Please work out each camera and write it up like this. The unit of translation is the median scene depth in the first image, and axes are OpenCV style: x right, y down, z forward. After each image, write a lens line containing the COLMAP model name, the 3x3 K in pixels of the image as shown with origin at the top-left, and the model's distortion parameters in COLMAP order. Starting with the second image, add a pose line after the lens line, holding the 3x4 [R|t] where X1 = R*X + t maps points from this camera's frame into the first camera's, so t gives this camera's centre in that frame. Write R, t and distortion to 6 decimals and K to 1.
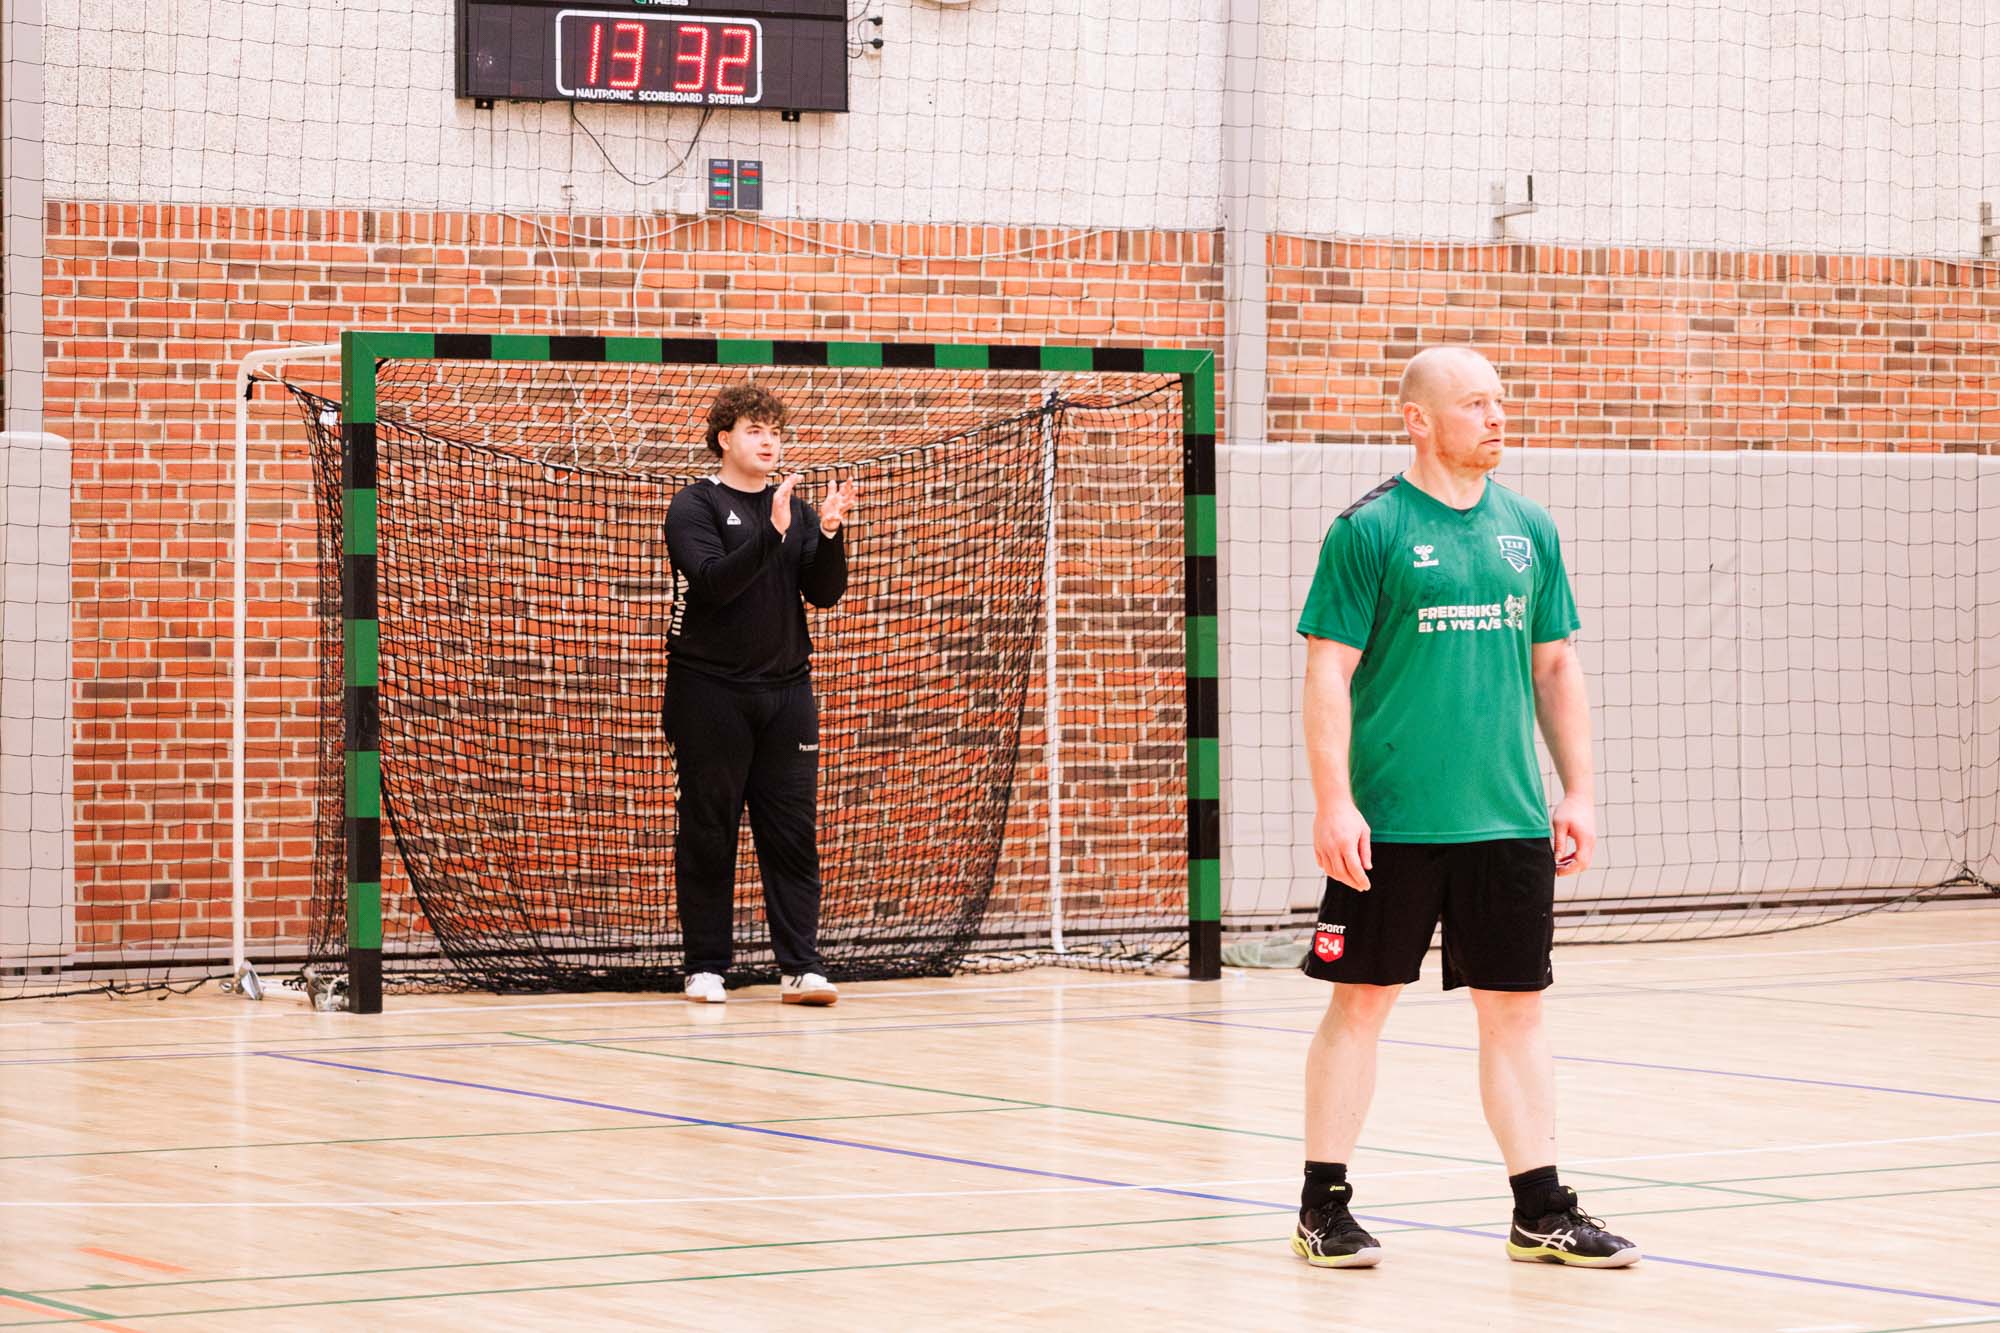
lens RADIAL K [[6225.6, 0, 1000.0], [0, 6225.6, 666.5], [0, 0, 1]] dist [-0.357936, 1.126791]
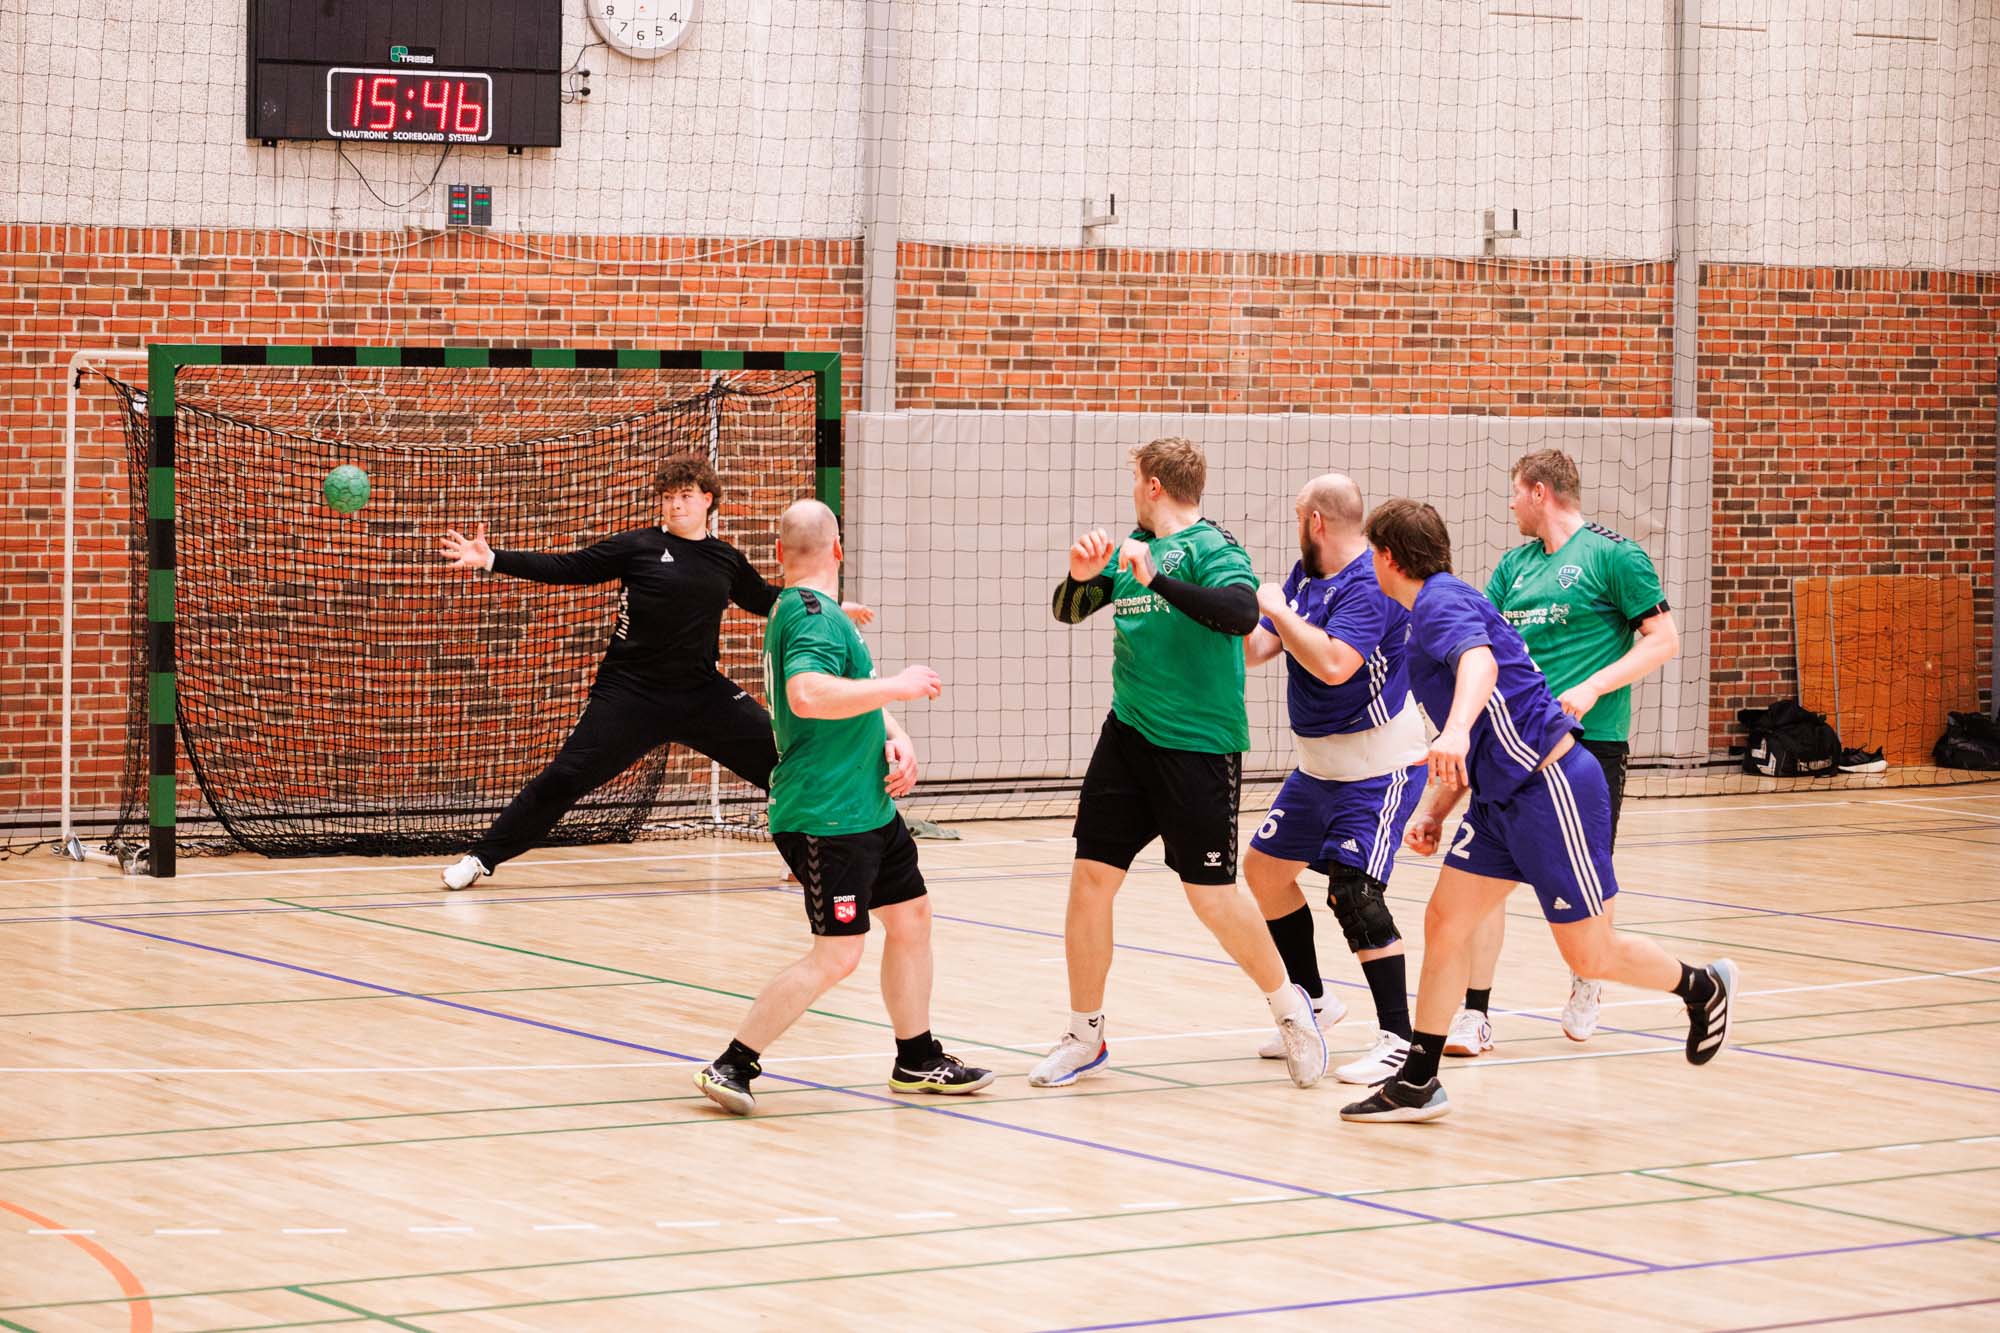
lens RADIAL K [[5519.5, 0, 530.9], [0, 5519.5, 670.4], [0, 0, 1]] dist [-0.402908, 0.981152]
pose [[0.998899, 0.013922, -0.044805, 0.021363], [-0.012074, 0.999076, 0.041251, -0.030257], [0.045338, -0.040665, 0.998144, -0.117162]]
